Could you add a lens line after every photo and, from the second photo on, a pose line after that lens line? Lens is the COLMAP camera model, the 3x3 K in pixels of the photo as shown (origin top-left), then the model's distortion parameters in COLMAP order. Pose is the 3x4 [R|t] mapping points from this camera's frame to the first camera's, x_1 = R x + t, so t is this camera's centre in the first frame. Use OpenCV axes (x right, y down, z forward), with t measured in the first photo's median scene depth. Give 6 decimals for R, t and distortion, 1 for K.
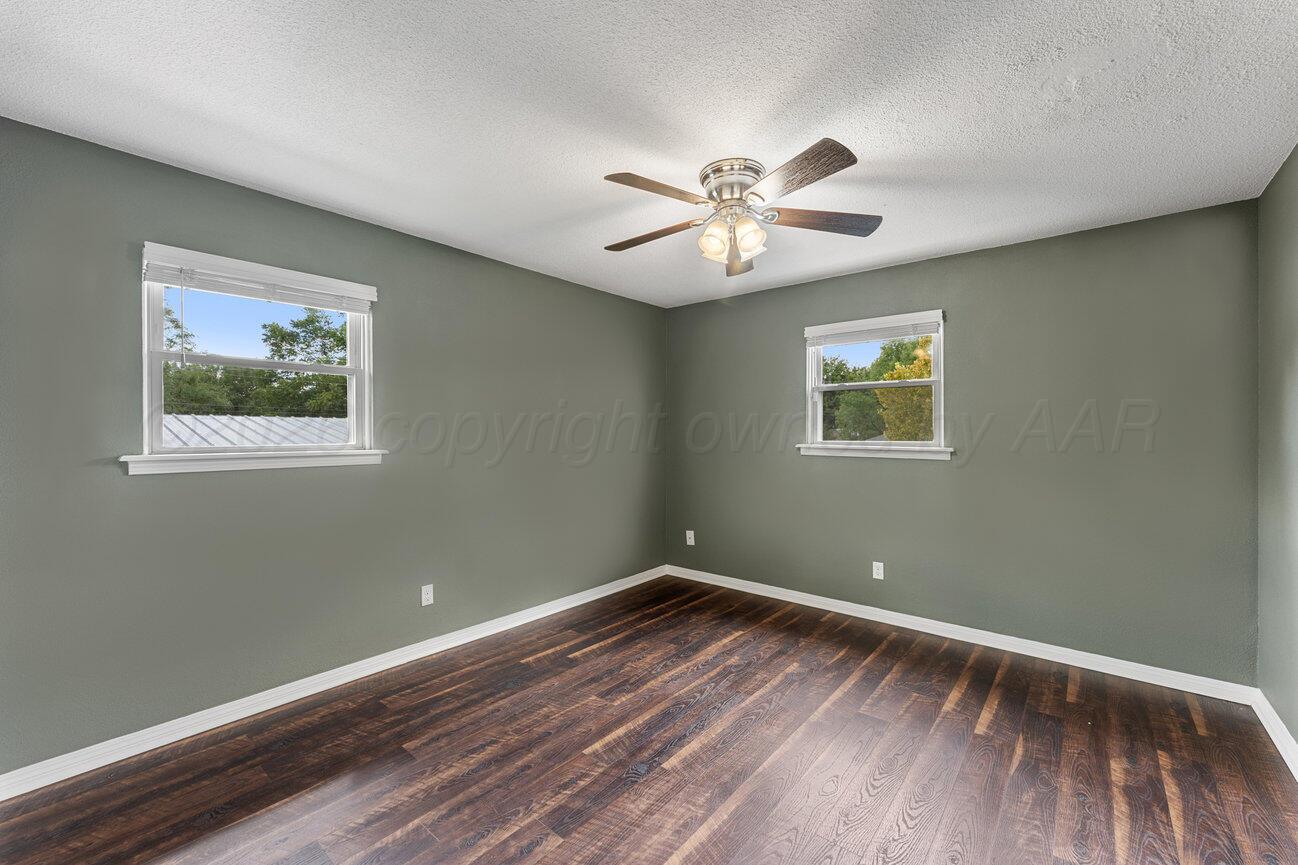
lens RADIAL K [[530.5, 0, 650.8], [0, 530.5, 428.8], [0, 0, 1]] dist [0.000504, 0.000195]
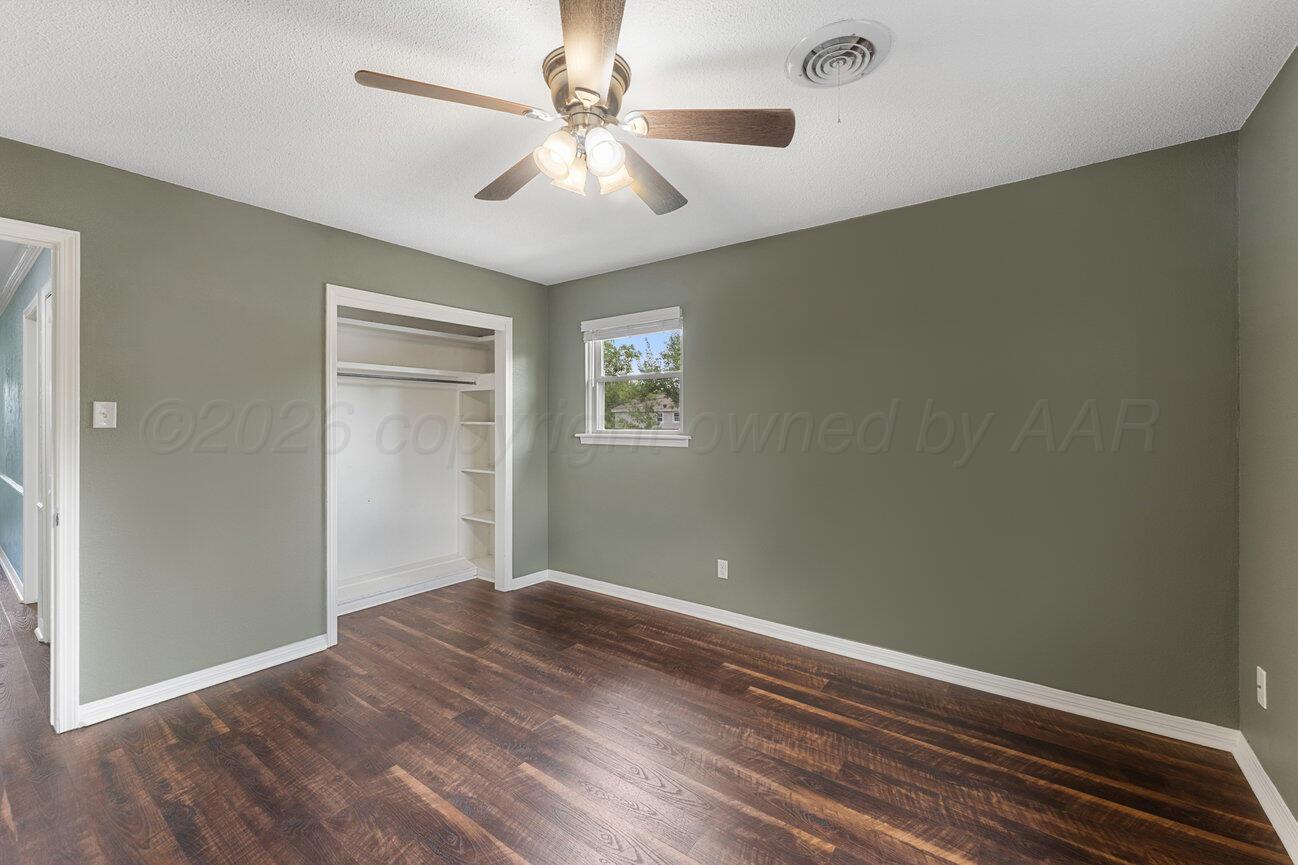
lens RADIAL K [[535.8, 0, 647.1], [0, 535.8, 415.3], [0, 0, 1]] dist [0.000655, -0.000034]
pose [[0.053990, -0.008357, -0.998506, 0.689908], [0.008395, 0.999933, -0.007915, 0.000841], [0.998506, -0.007955, 0.054057, 0.788781]]
